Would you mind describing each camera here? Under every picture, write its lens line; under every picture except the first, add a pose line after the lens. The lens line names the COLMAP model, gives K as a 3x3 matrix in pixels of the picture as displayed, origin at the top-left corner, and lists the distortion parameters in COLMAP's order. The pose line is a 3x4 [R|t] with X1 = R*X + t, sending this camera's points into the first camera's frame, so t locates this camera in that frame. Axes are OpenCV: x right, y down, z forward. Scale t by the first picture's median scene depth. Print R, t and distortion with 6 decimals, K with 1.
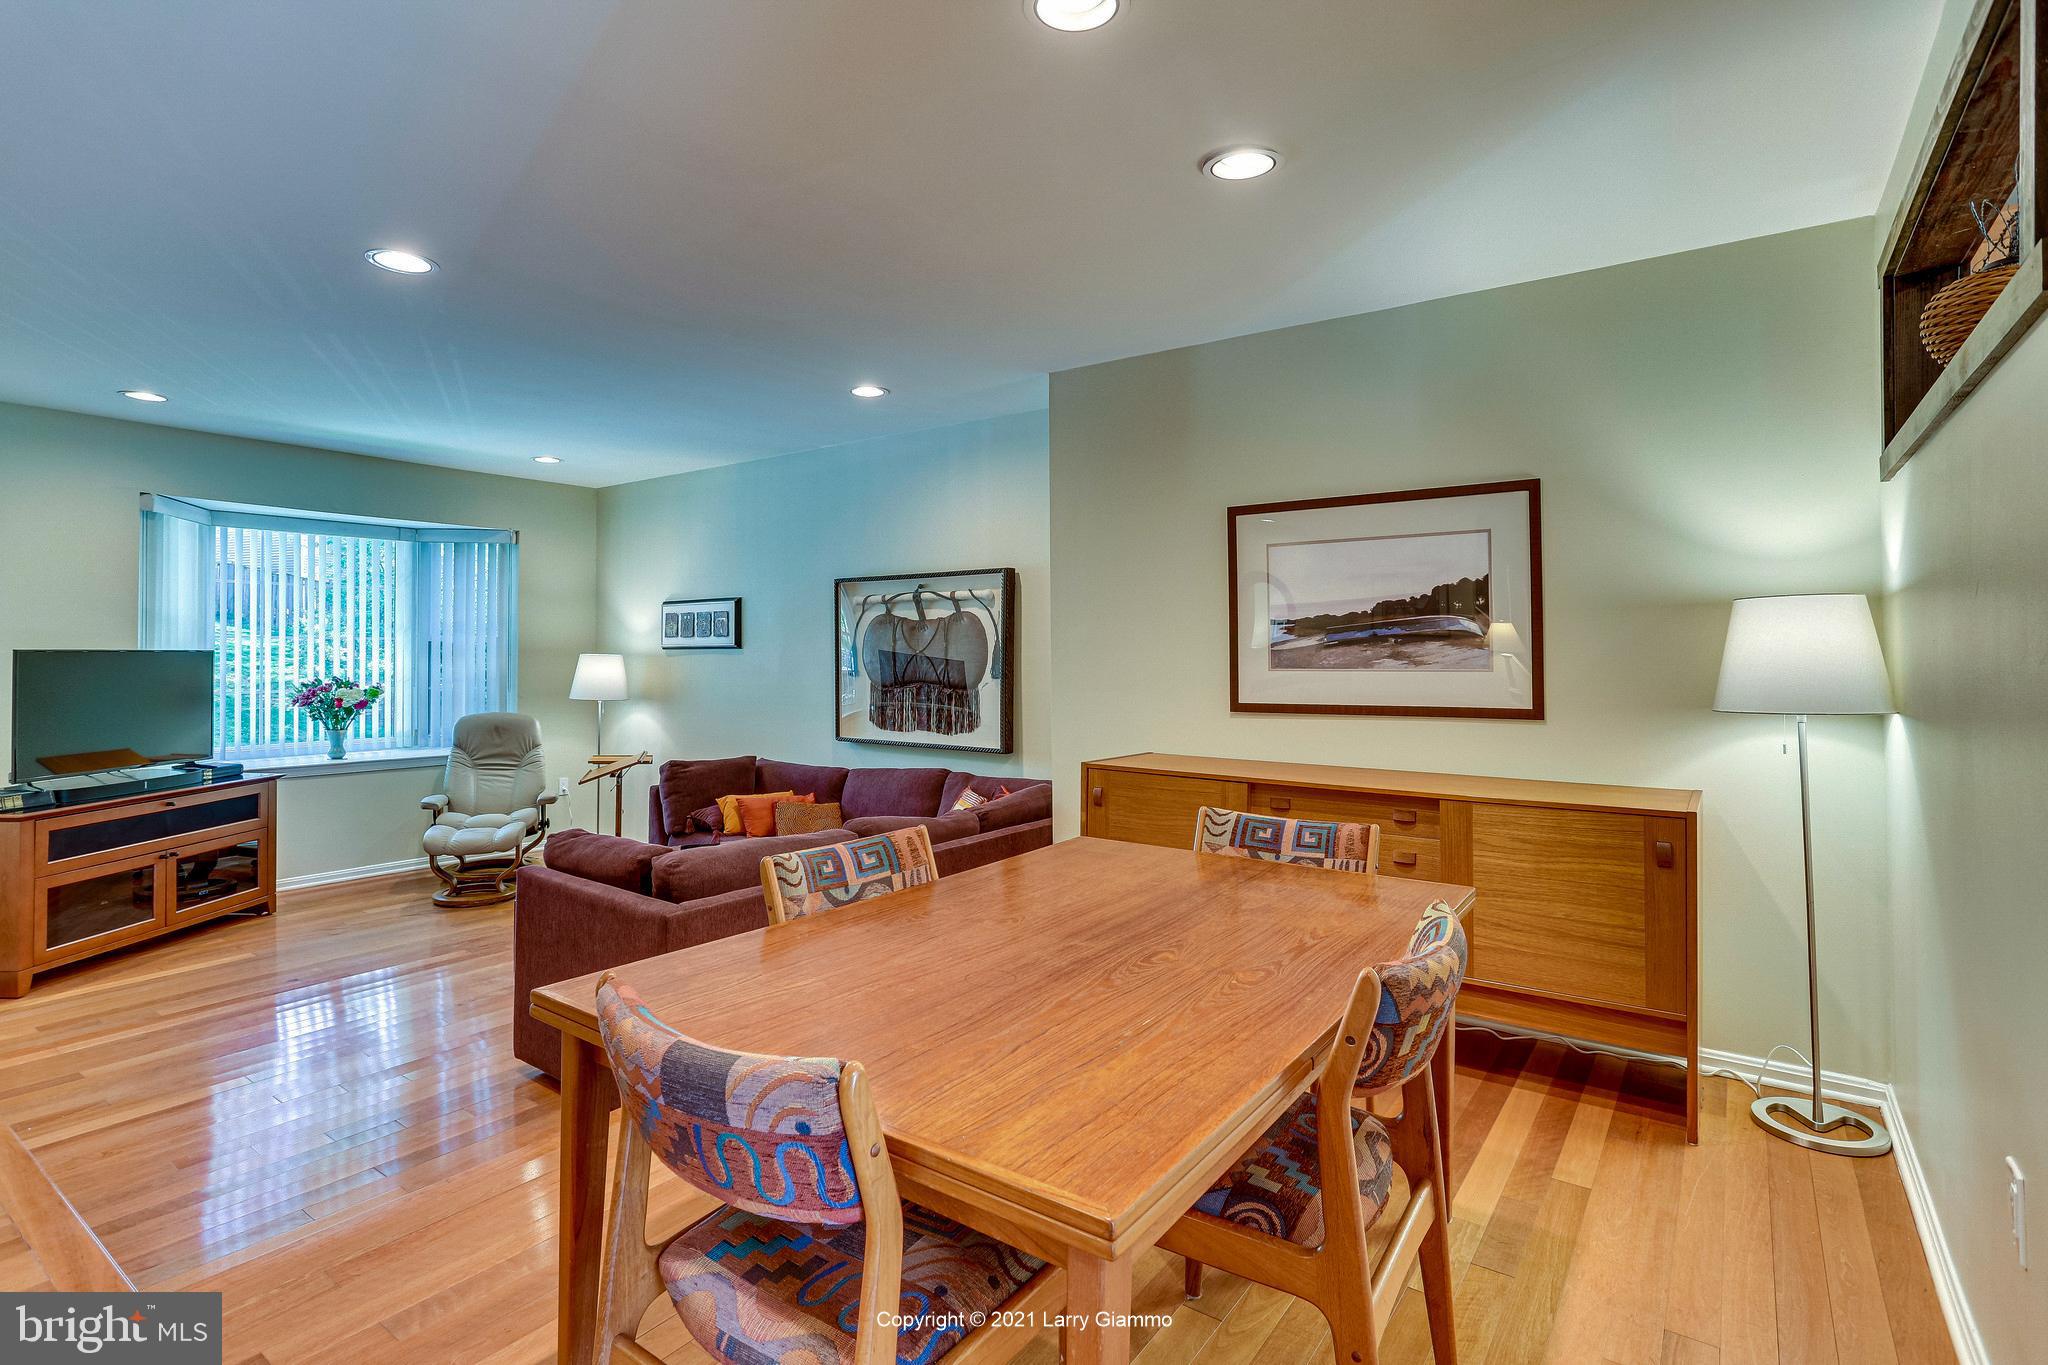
lens RADIAL K [[997.6, 0, 1024.6], [0, 997.6, 643.7], [0, 0, 1]] dist [-0.040956, 0.024655]
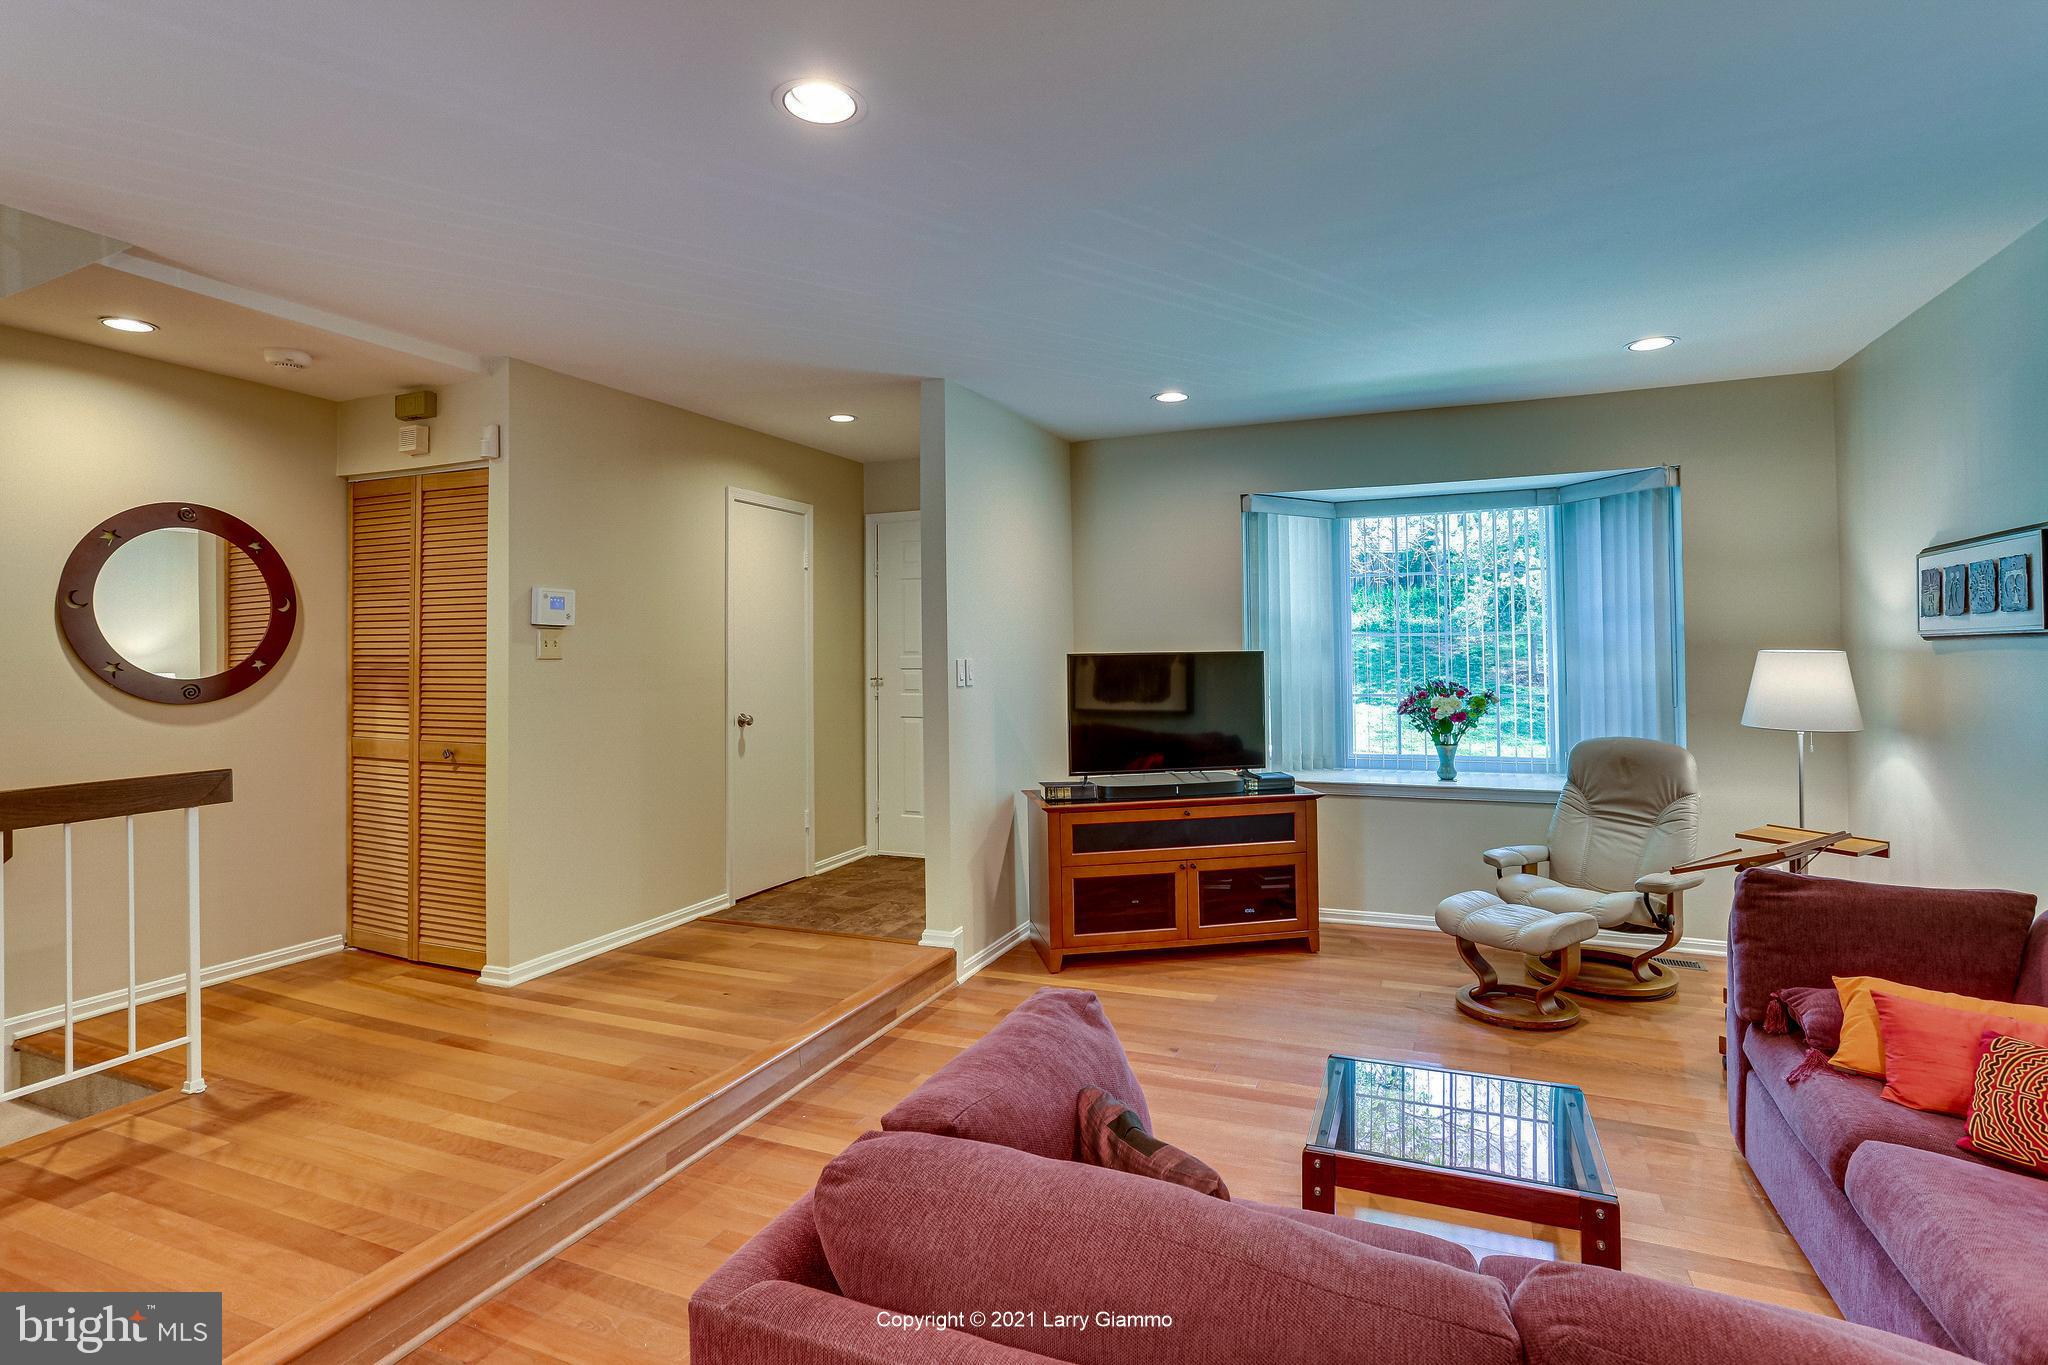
lens RADIAL K [[997.6, 0, 1036.1], [0, 997.6, 642.6], [0, 0, 1]] dist [-0.040956, 0.024655]
pose [[0.233487, -0.013956, -0.972260, 0.038900], [0.021822, 0.999720, -0.009110, 0.001955], [0.972115, -0.019090, 0.233726, 0.559814]]
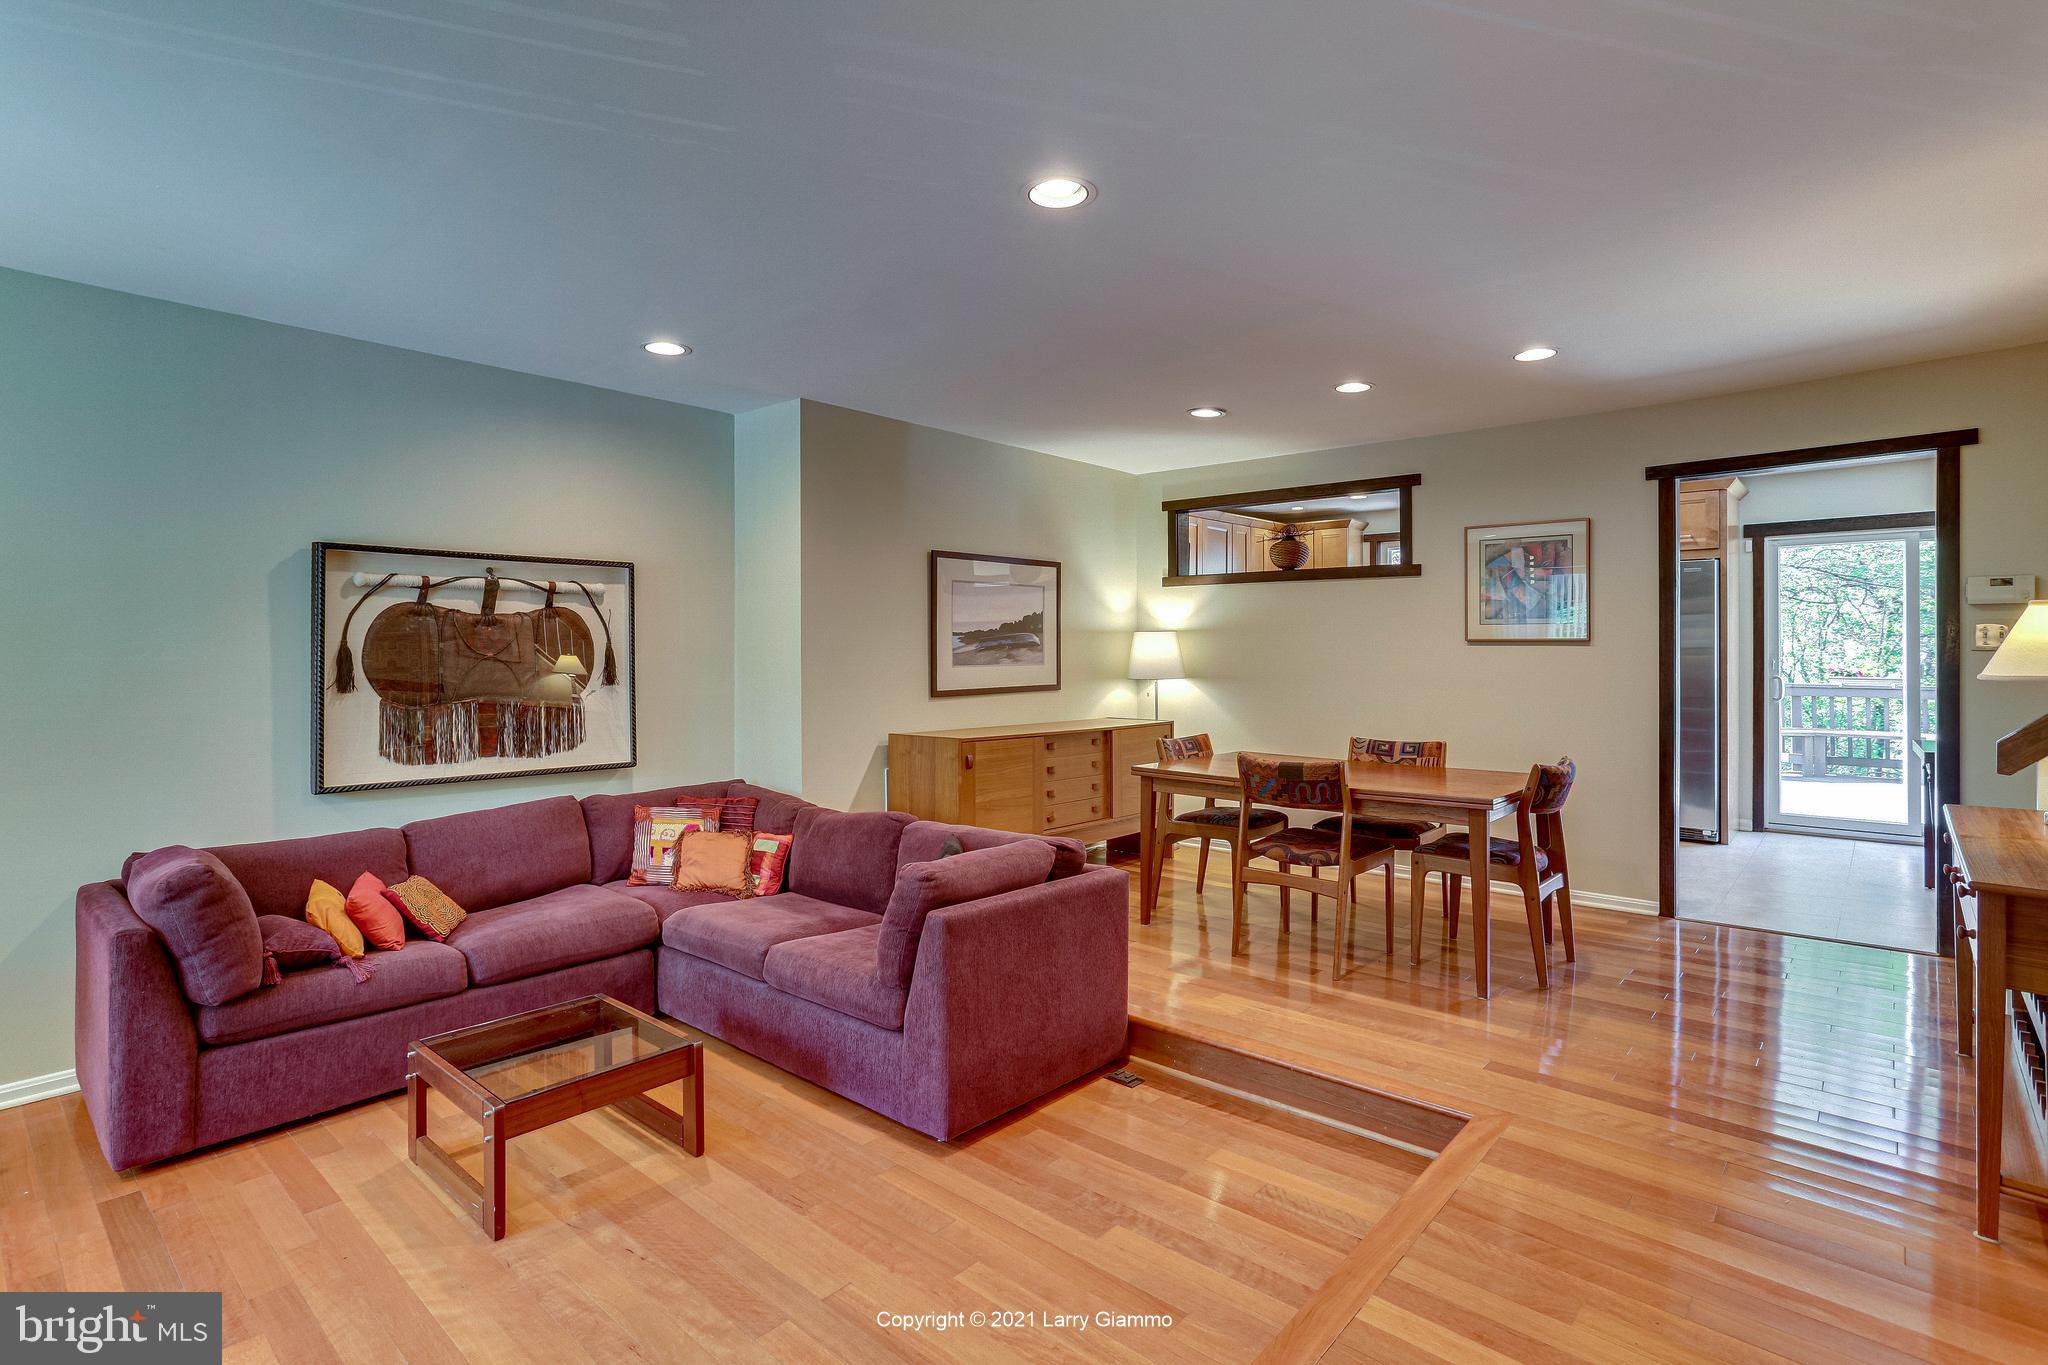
lens RADIAL K [[997.6, 0, 1012.6], [0, 997.6, 652.2], [0, 0, 1]] dist [-0.040956, 0.024655]
pose [[0.107594, -0.000002, 0.994195, -0.849922], [-0.007171, 0.999974, 0.000778, 0.002463], [-0.994169, -0.007213, 0.107591, 0.538777]]
